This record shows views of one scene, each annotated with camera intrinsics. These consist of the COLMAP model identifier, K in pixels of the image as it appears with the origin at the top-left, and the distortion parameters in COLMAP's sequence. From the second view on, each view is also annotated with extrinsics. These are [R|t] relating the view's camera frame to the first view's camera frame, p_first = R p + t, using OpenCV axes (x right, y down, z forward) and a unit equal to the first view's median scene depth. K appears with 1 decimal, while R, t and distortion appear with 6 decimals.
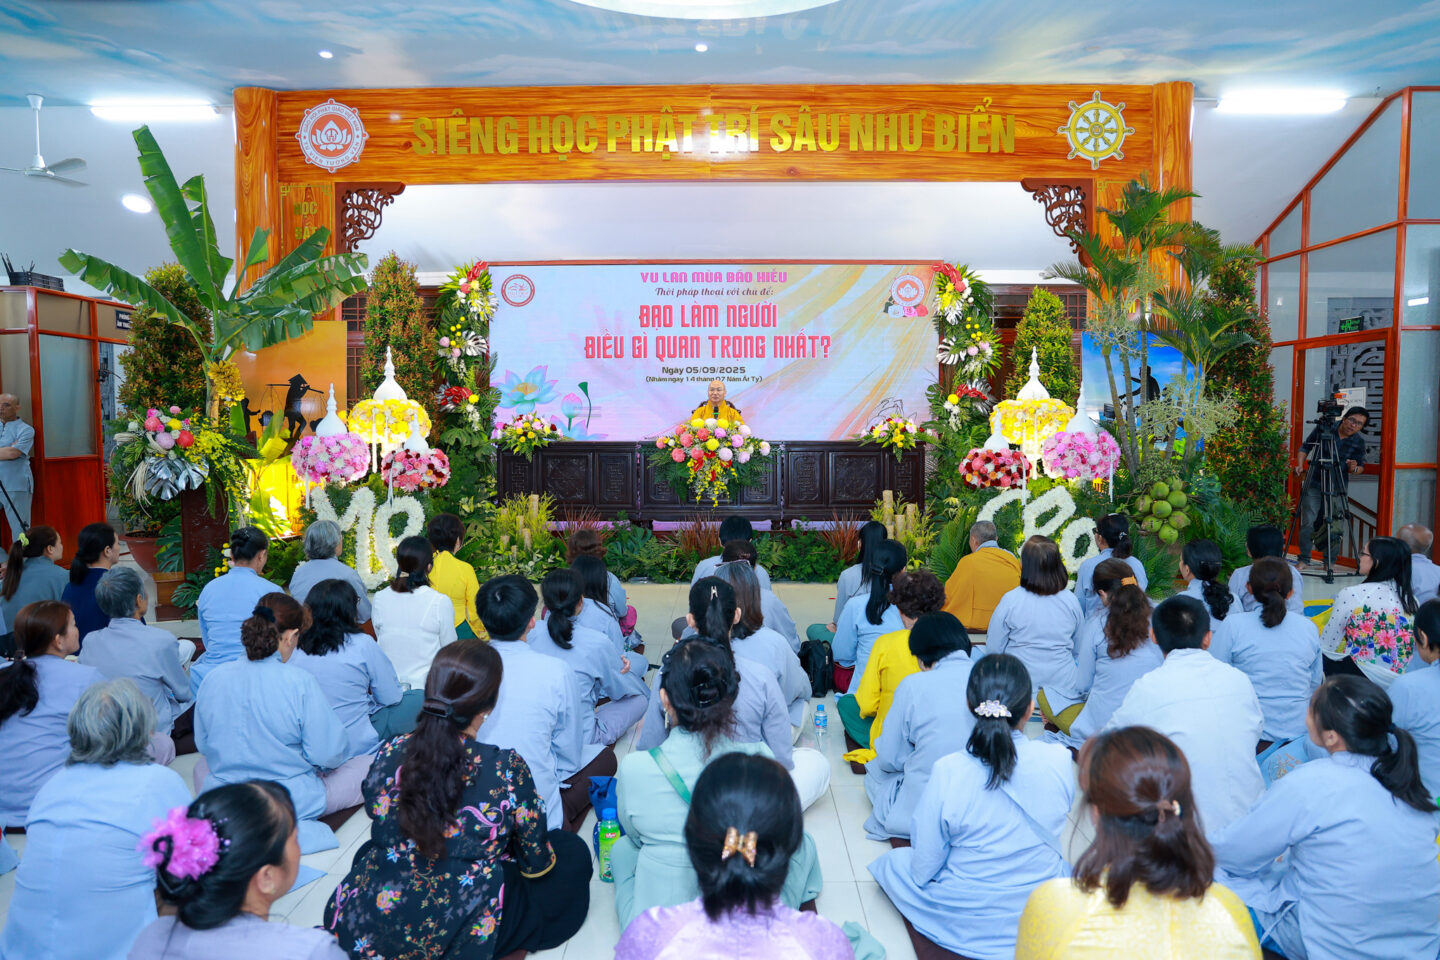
lens RADIAL K [[988.2, 0, 720.0], [0, 988.2, 480.0], [0, 0, 1]] dist [-0.064149, 0.001708]
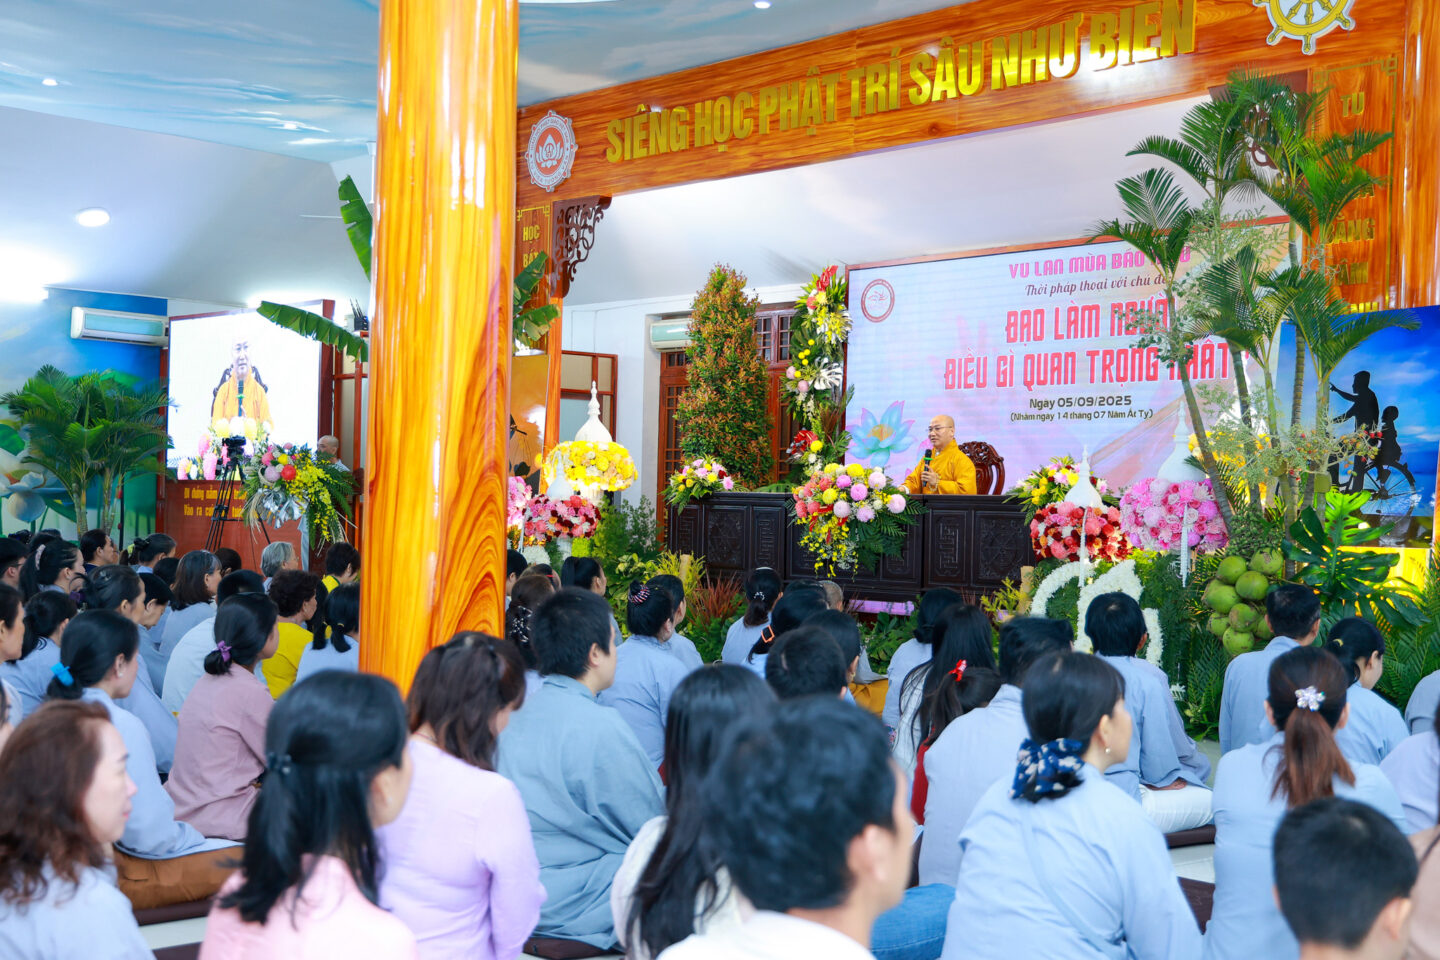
lens RADIAL K [[1893.0, 0, 720.0], [0, 1893.0, 480.0], [0, 0, 1]] dist [0.133359, 0.083135]
pose [[0.684492, 0.006709, -0.728989, 0.766686], [-0.067790, 0.996211, -0.054483, 0.028779], [0.725861, 0.086711, 0.682354, -0.054992]]
